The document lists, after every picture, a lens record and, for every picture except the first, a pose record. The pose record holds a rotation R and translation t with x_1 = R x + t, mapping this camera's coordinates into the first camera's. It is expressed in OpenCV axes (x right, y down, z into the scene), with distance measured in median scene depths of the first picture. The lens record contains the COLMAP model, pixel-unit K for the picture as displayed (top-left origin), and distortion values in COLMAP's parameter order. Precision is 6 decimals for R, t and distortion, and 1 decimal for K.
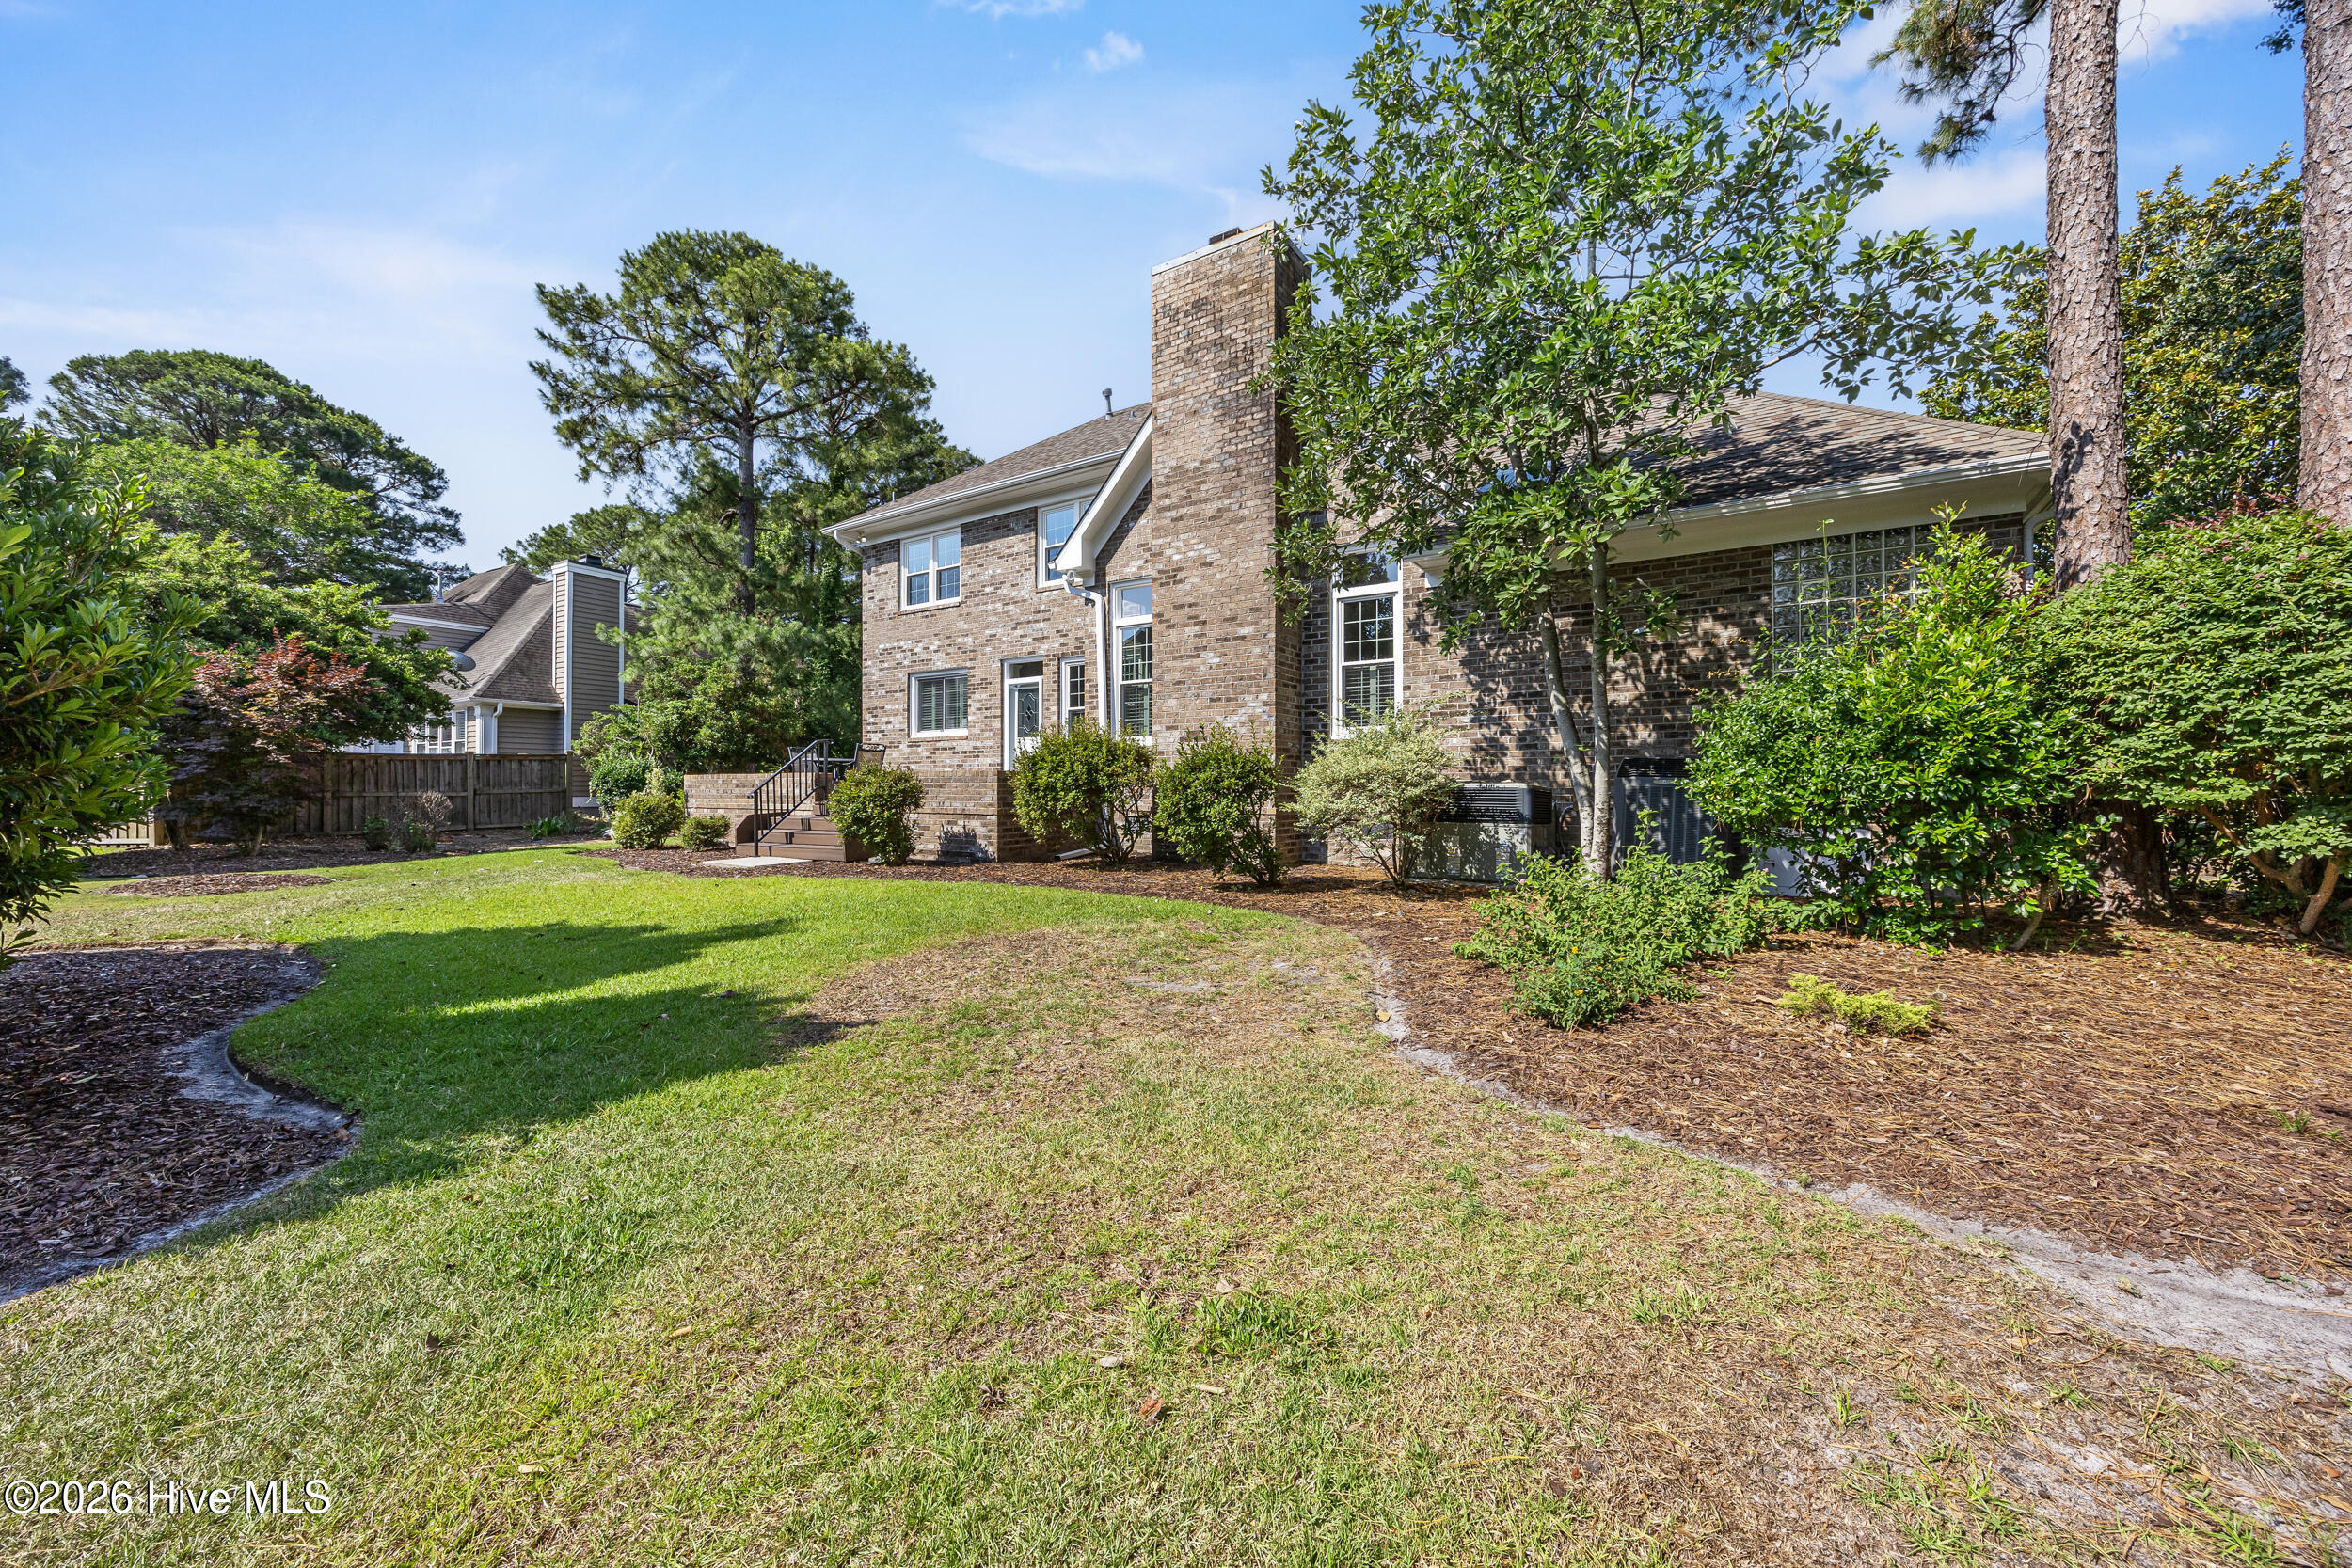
lens RADIAL K [[892.9, 0, 1163.8], [0, 892.9, 774.7], [0, 0, 1]] dist [-0.004026, 0.000430]
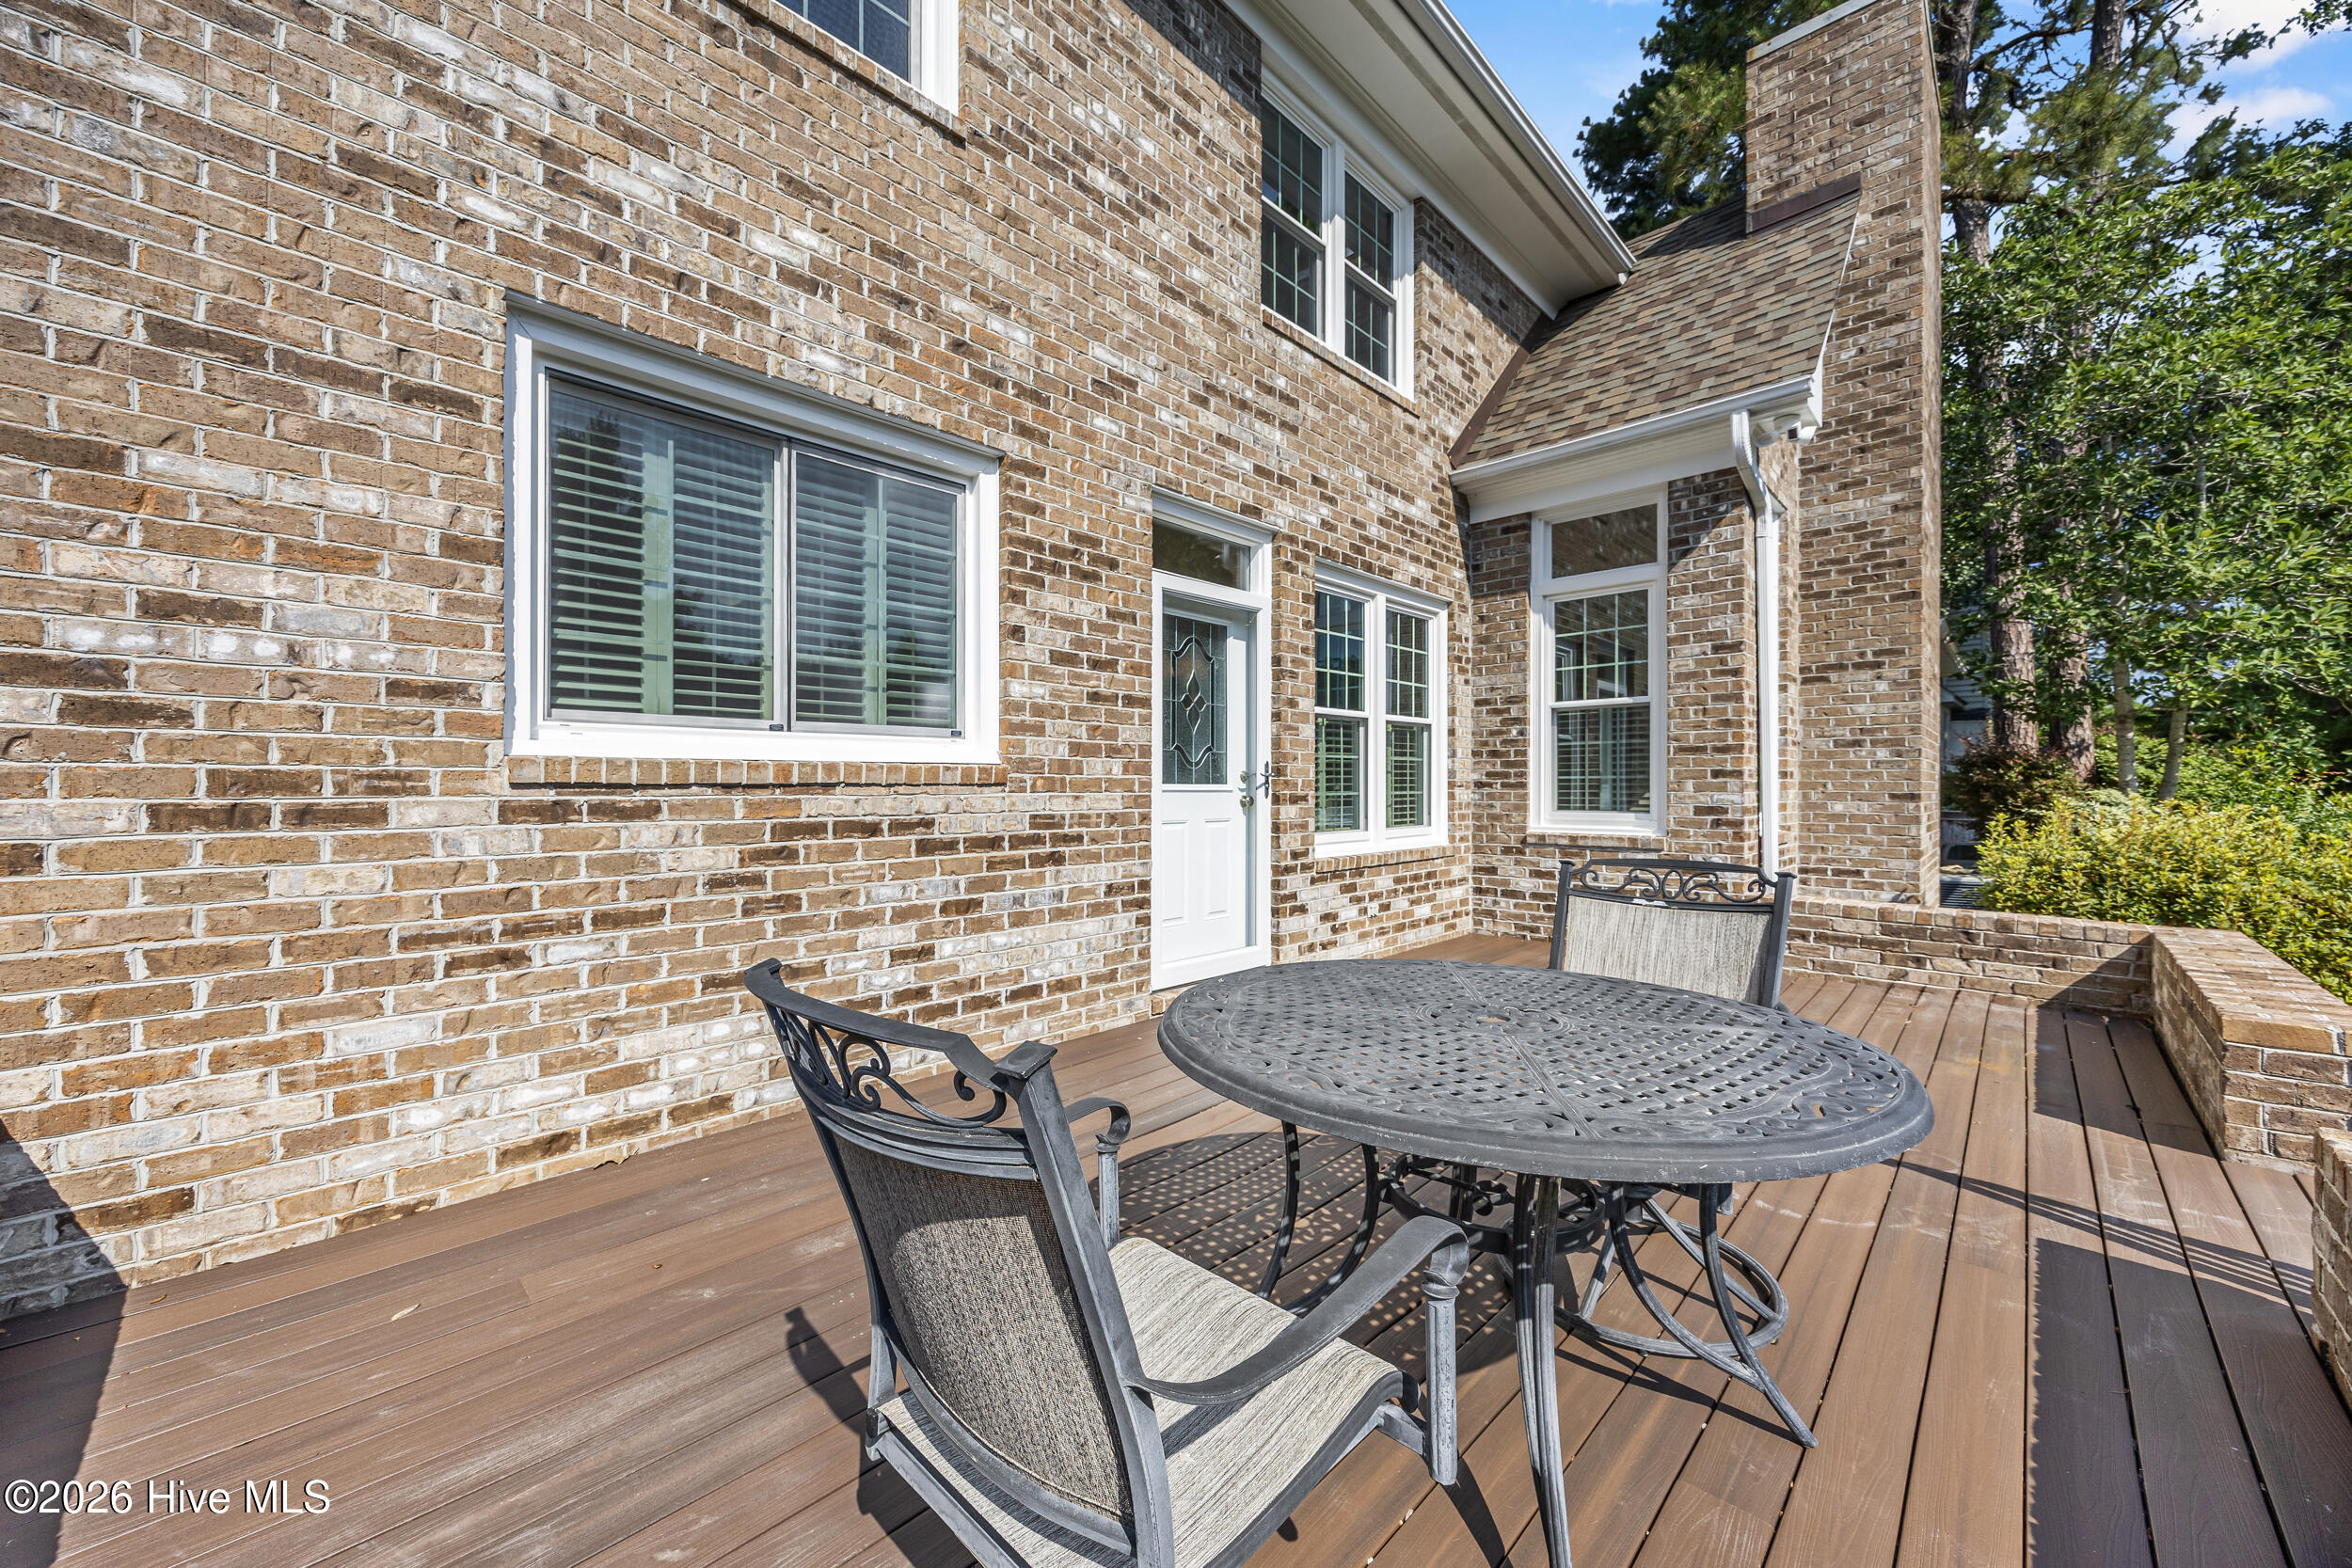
lens RADIAL K [[892.9, 0, 1173.8], [0, 892.9, 787.7], [0, 0, 1]] dist [-0.004026, 0.000430]
pose [[0.171189, -0.001628, 0.985237, -0.655474], [-0.016182, 0.999859, 0.004464, -0.061014], [-0.985105, -0.016707, 0.171139, 1.401887]]
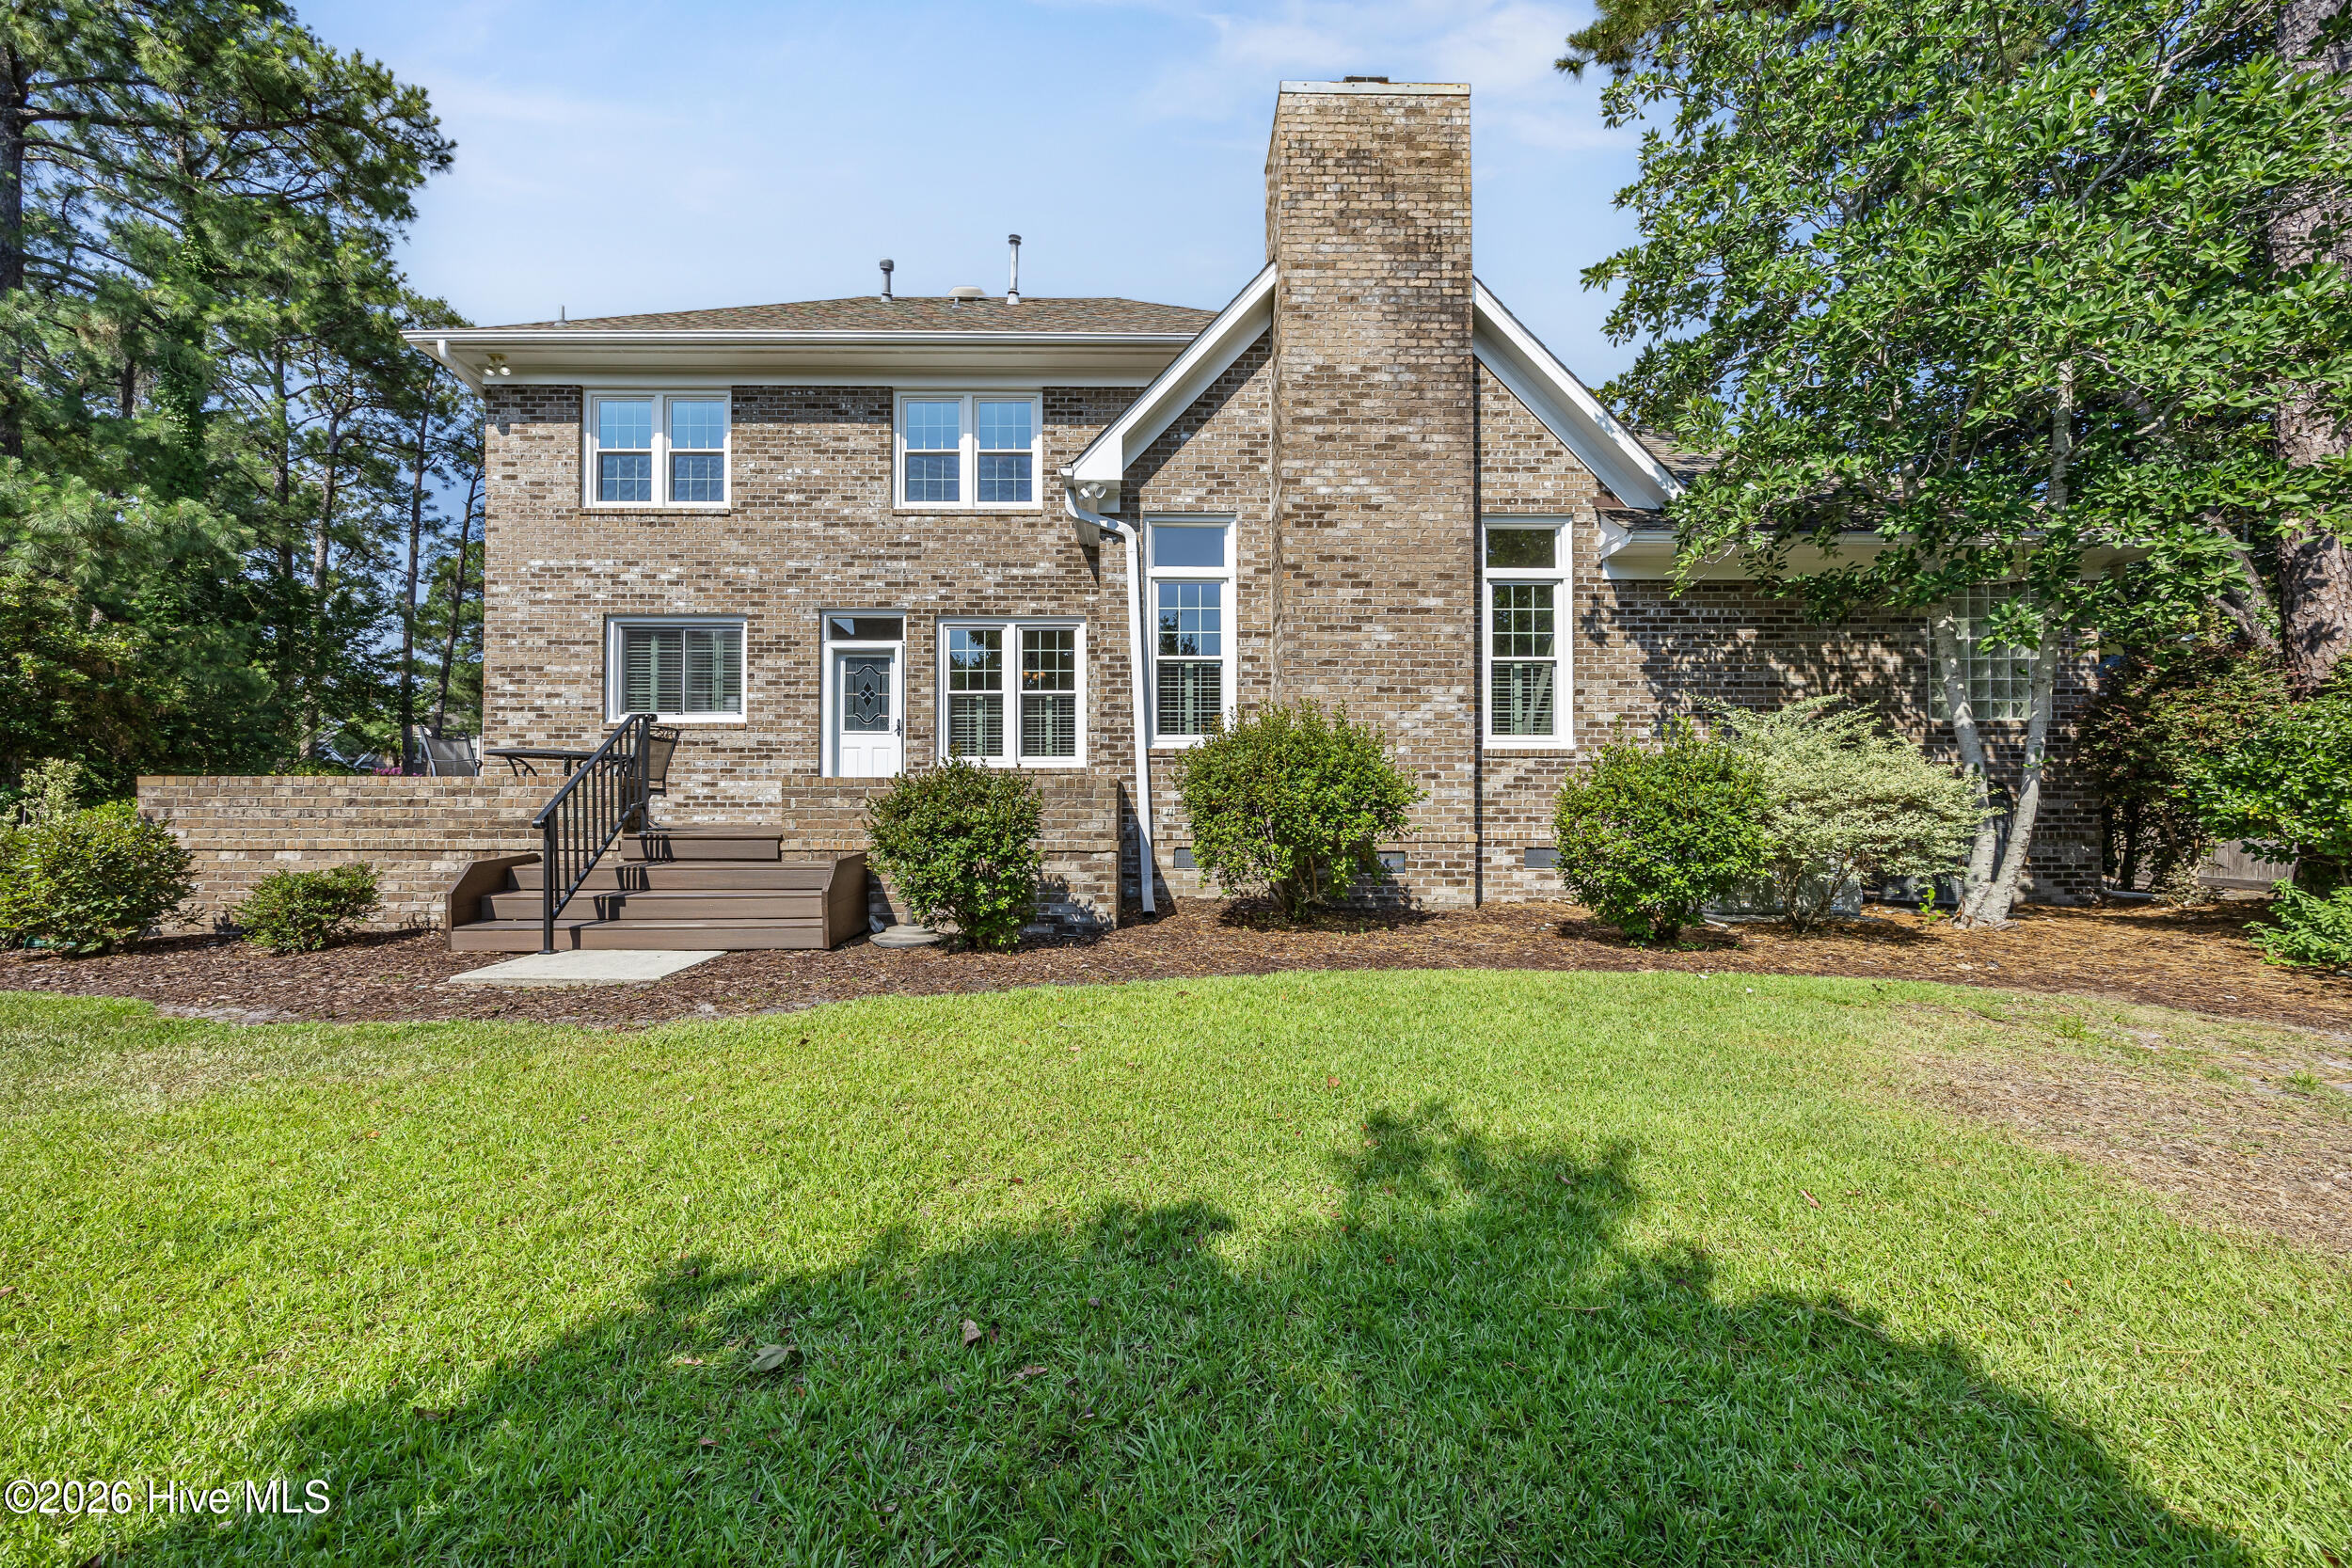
lens RADIAL K [[892.9, 0, 1181.6], [0, 892.9, 792.9], [0, 0, 1]] dist [-0.004026, 0.000430]
pose [[0.823565, 0.009654, 0.567140, -0.491969], [-0.010096, 0.999946, -0.002362, 0.005768], [-0.567132, -0.003781, 0.823618, 0.466886]]
